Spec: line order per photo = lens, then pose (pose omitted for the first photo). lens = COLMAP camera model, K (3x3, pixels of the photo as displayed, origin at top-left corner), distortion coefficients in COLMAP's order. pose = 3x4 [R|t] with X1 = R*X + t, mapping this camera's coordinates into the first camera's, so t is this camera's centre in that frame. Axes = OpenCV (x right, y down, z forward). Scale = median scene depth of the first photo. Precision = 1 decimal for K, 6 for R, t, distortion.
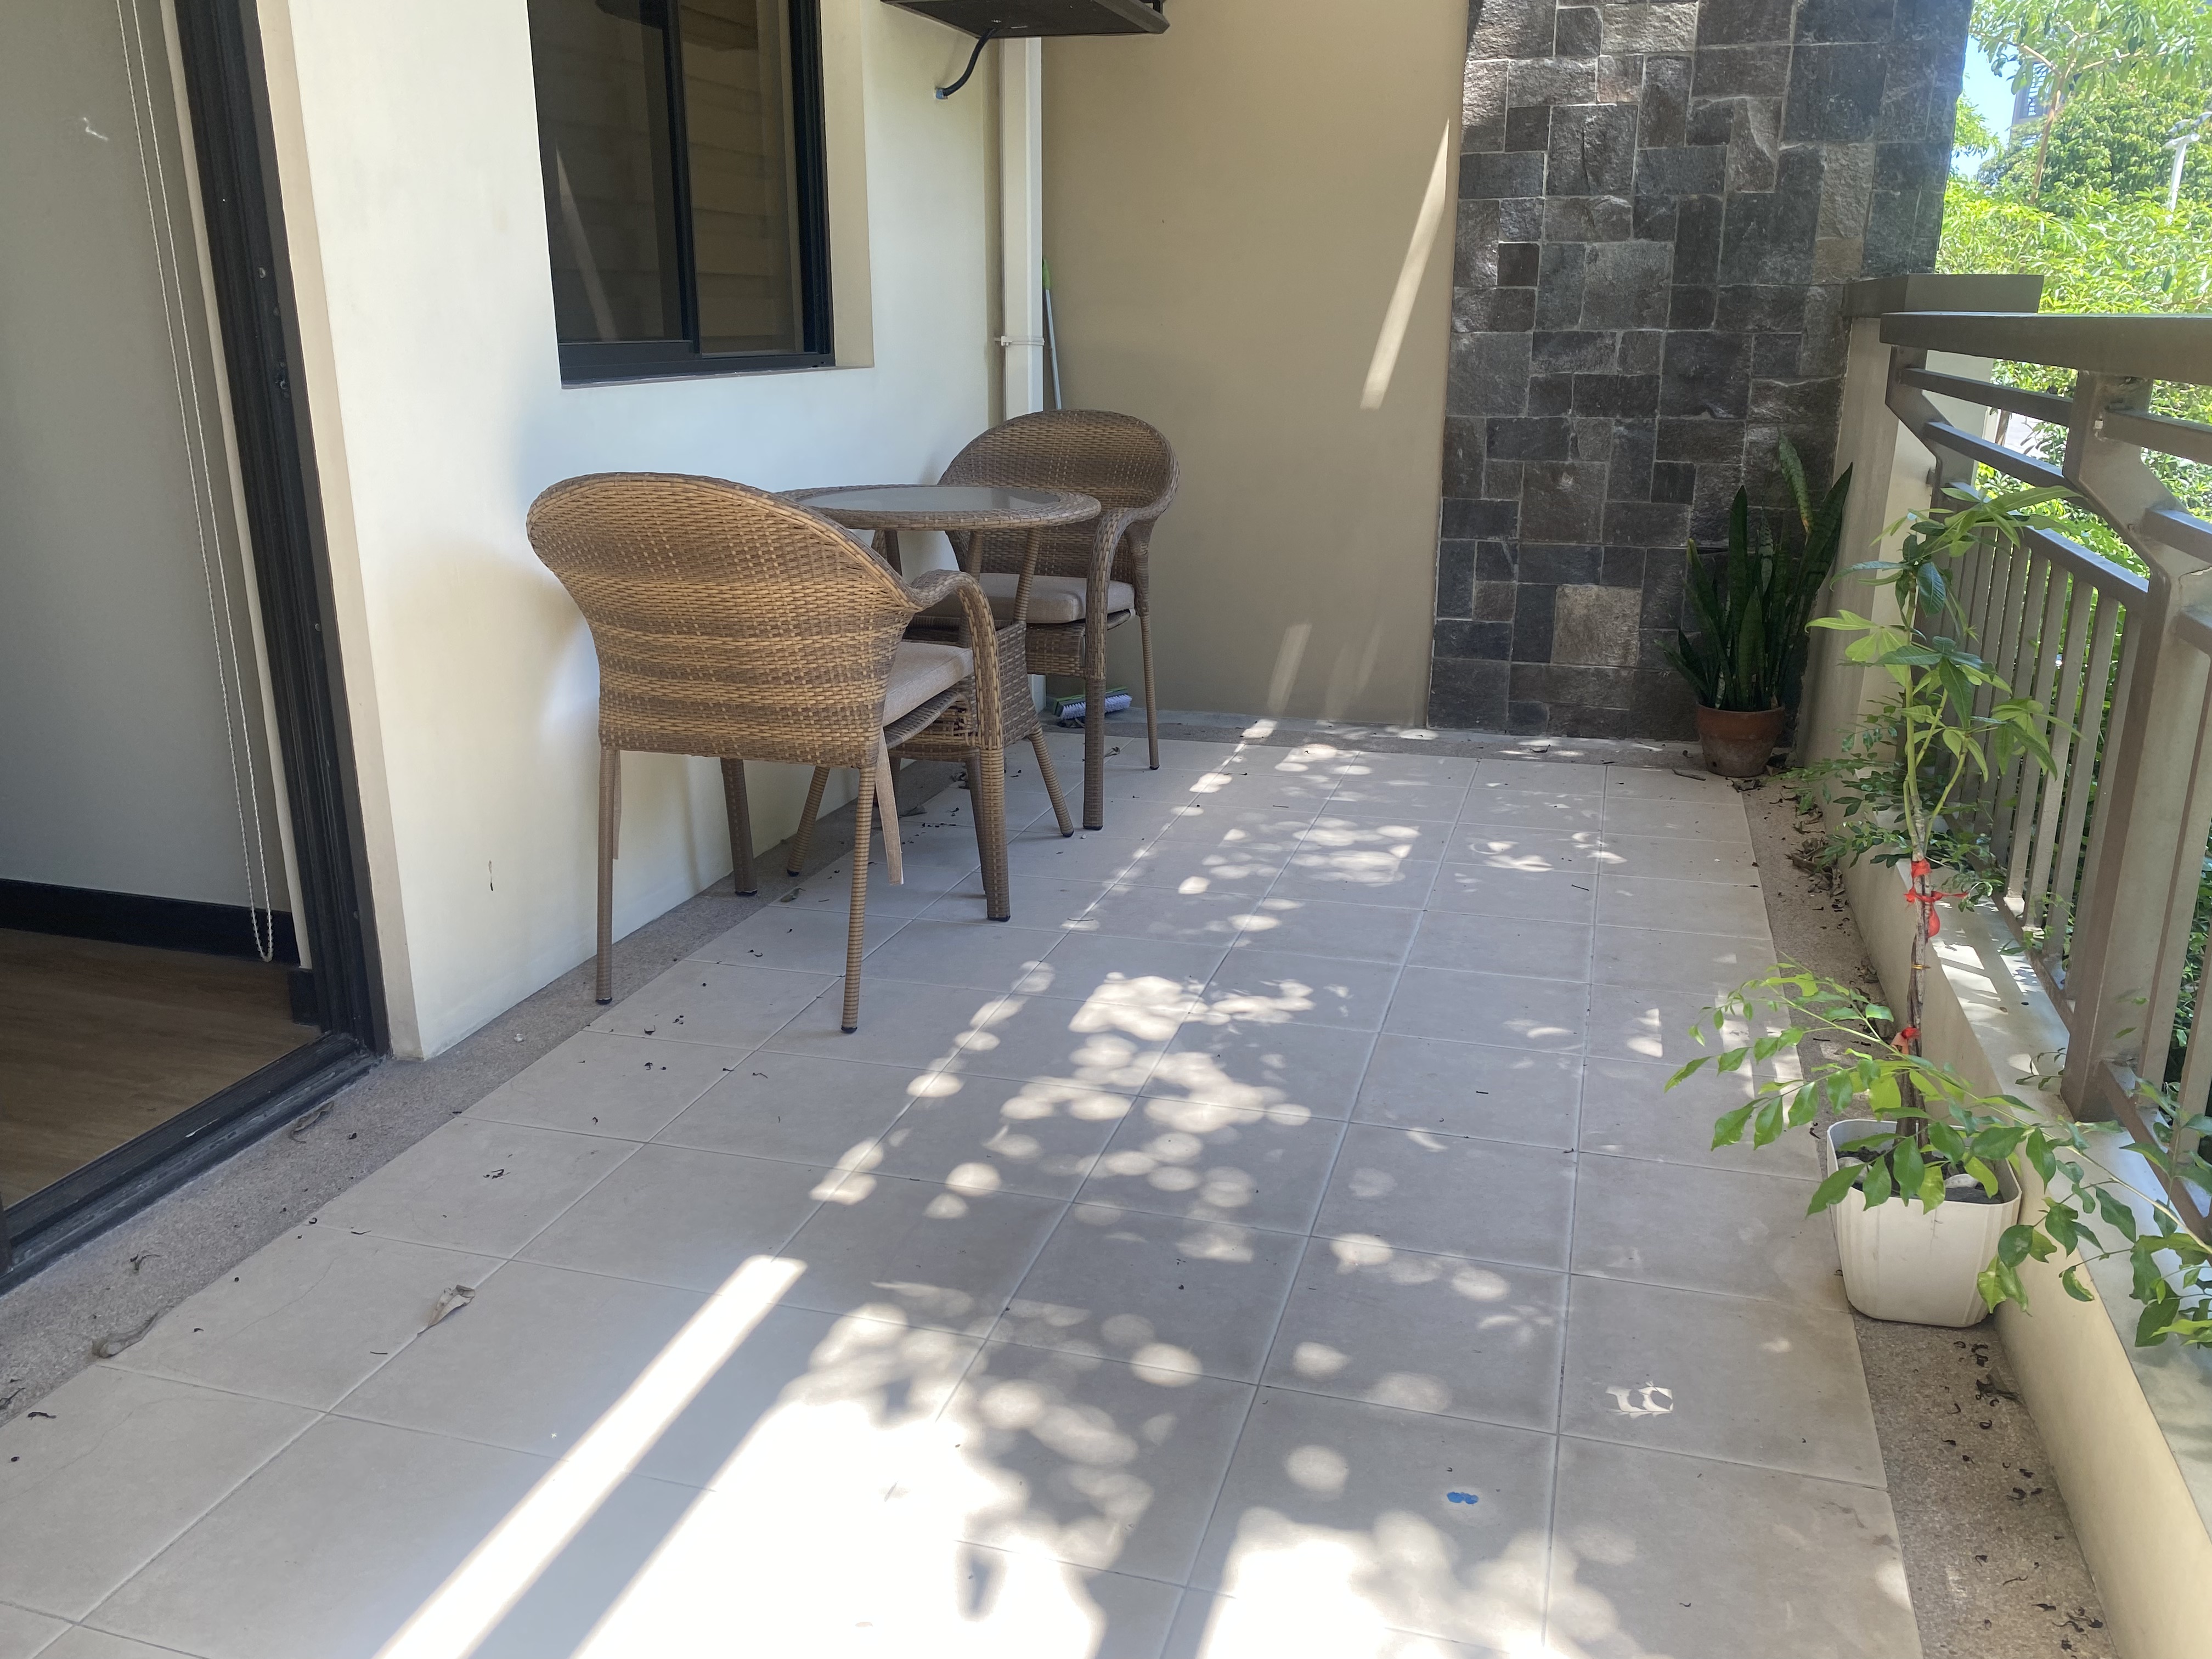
lens RADIAL K [[1724.2, 0, 1110.9], [0, 1724.2, 822.4], [0, 0, 1]] dist [0.045299, -0.054171]
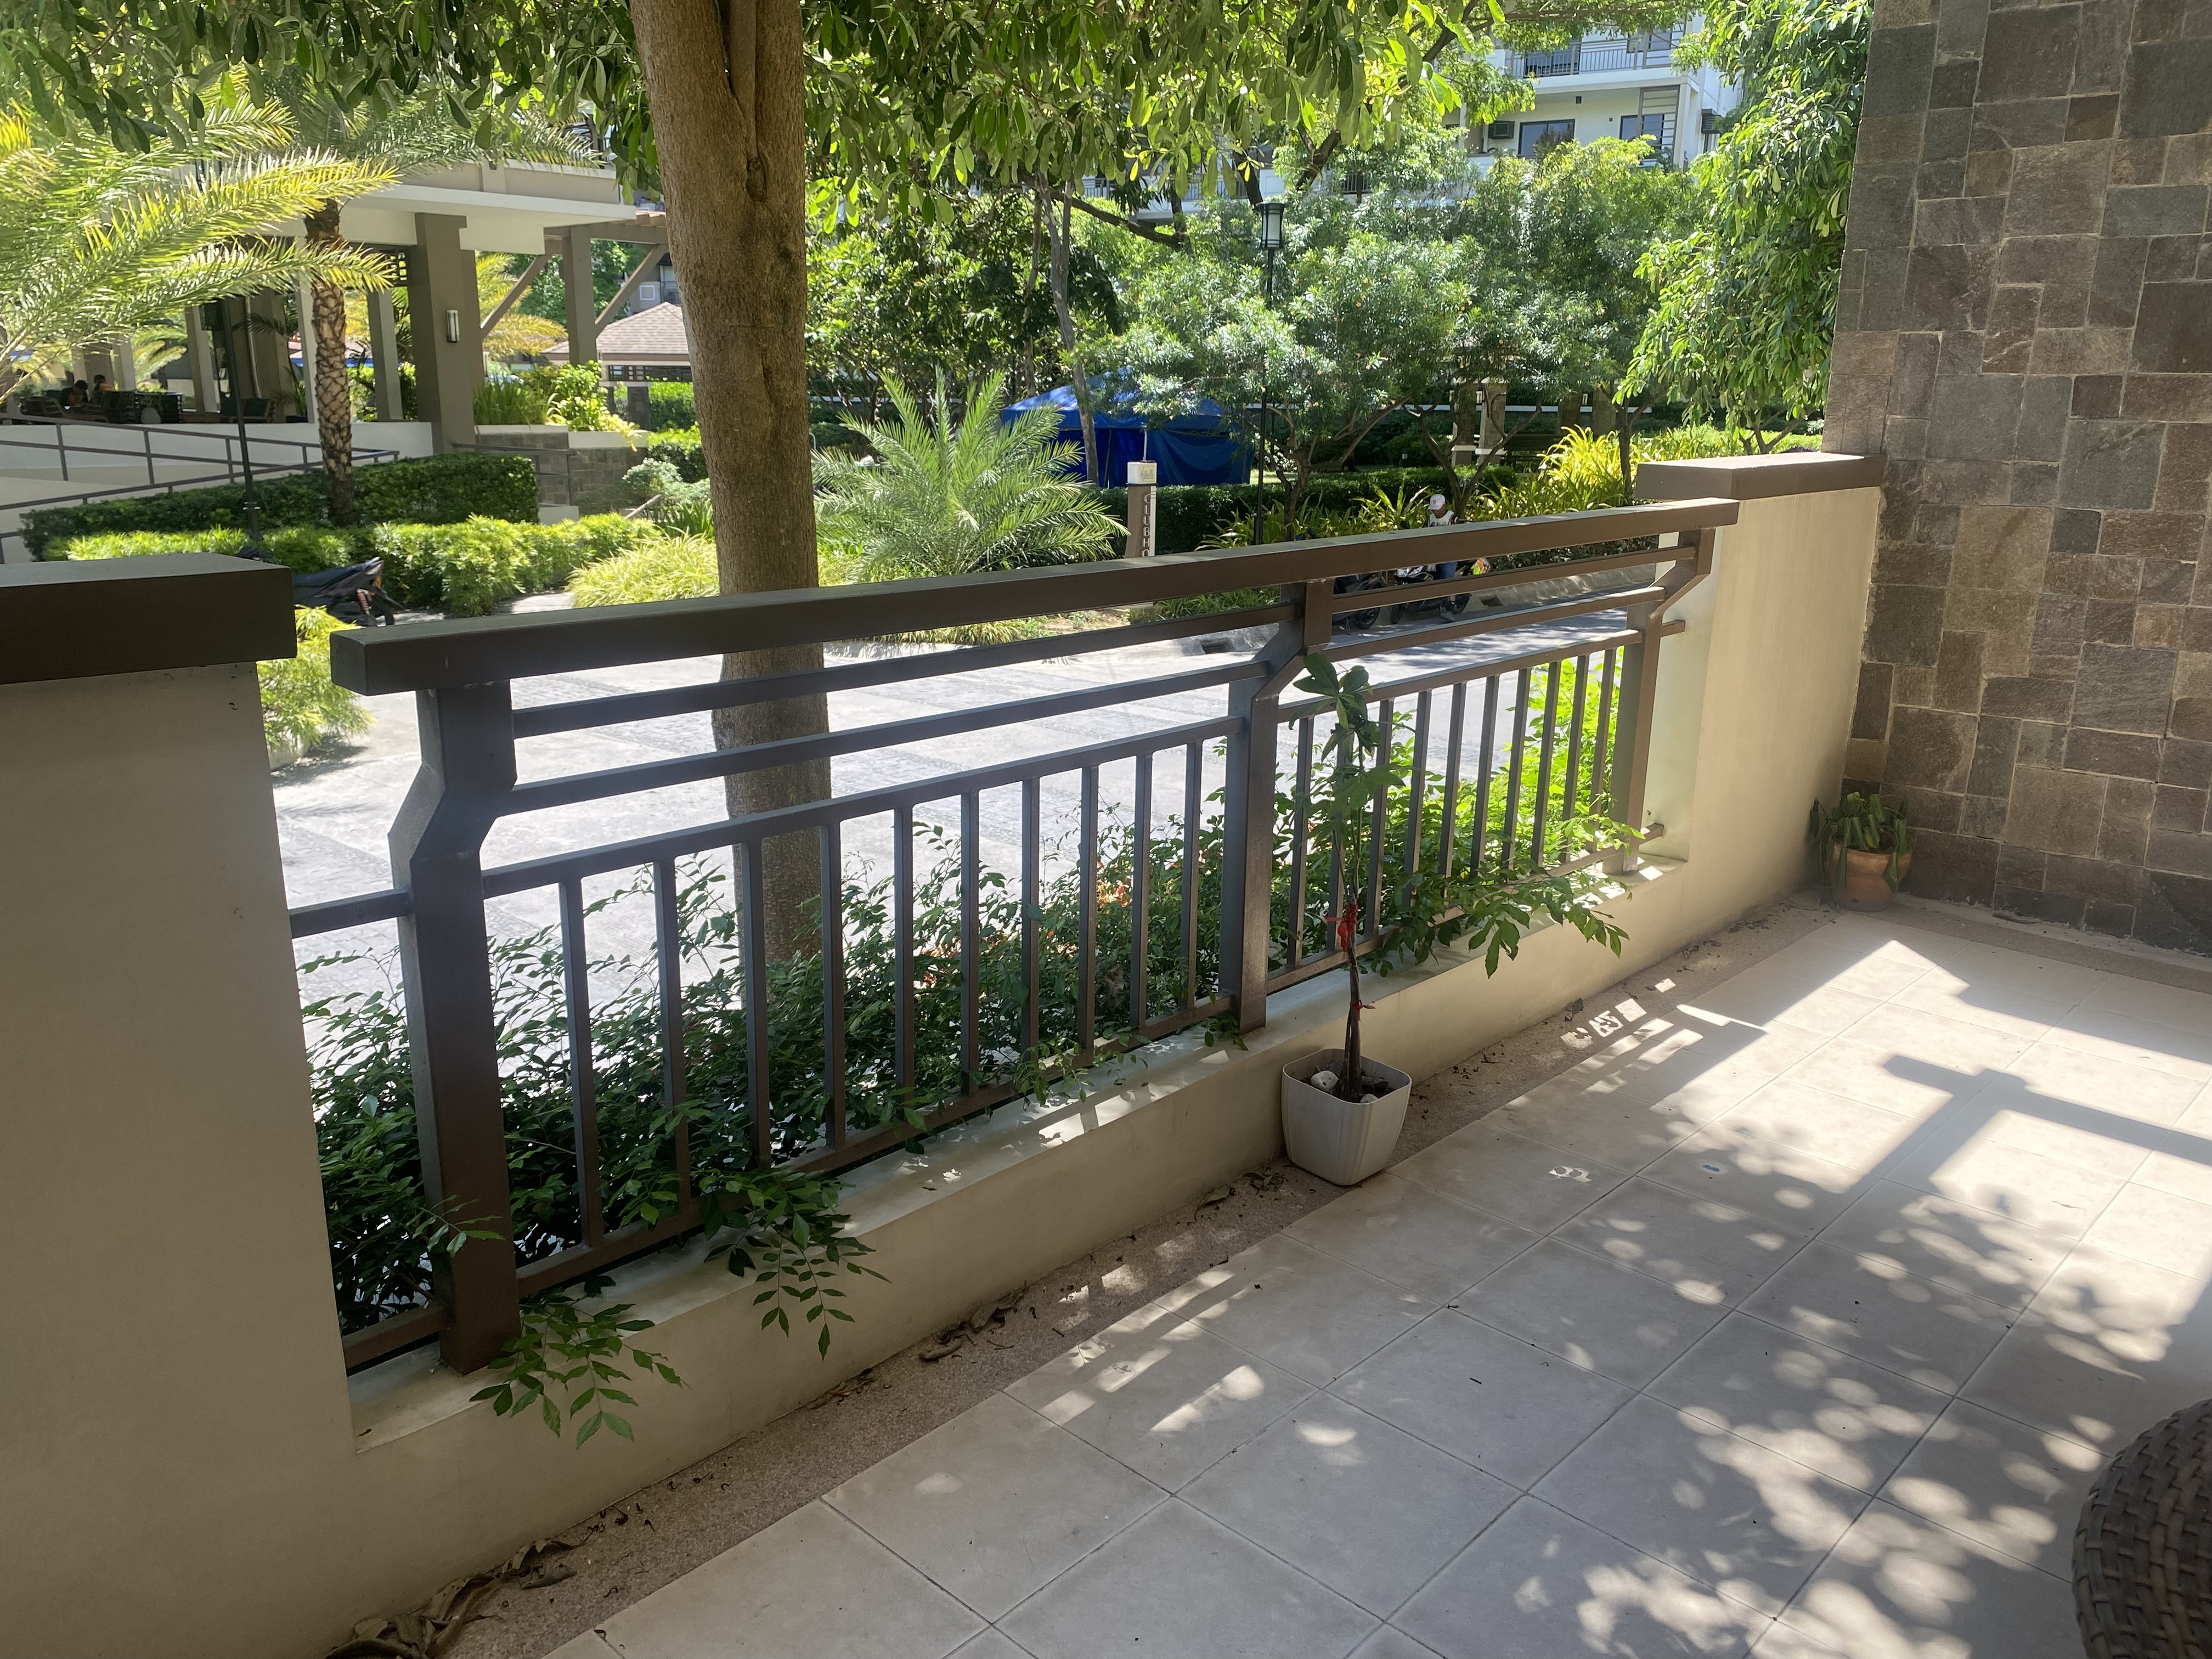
lens RADIAL K [[1724.2, 0, 1120.0], [0, 1724.2, 830.0], [0, 0, 1]] dist [0.045299, -0.054171]
pose [[-0.904735, -0.121999, 0.408130, 0.046893], [0.101409, 0.868878, 0.484528, -0.608015], [-0.413727, 0.479758, -0.773733, 1.754375]]
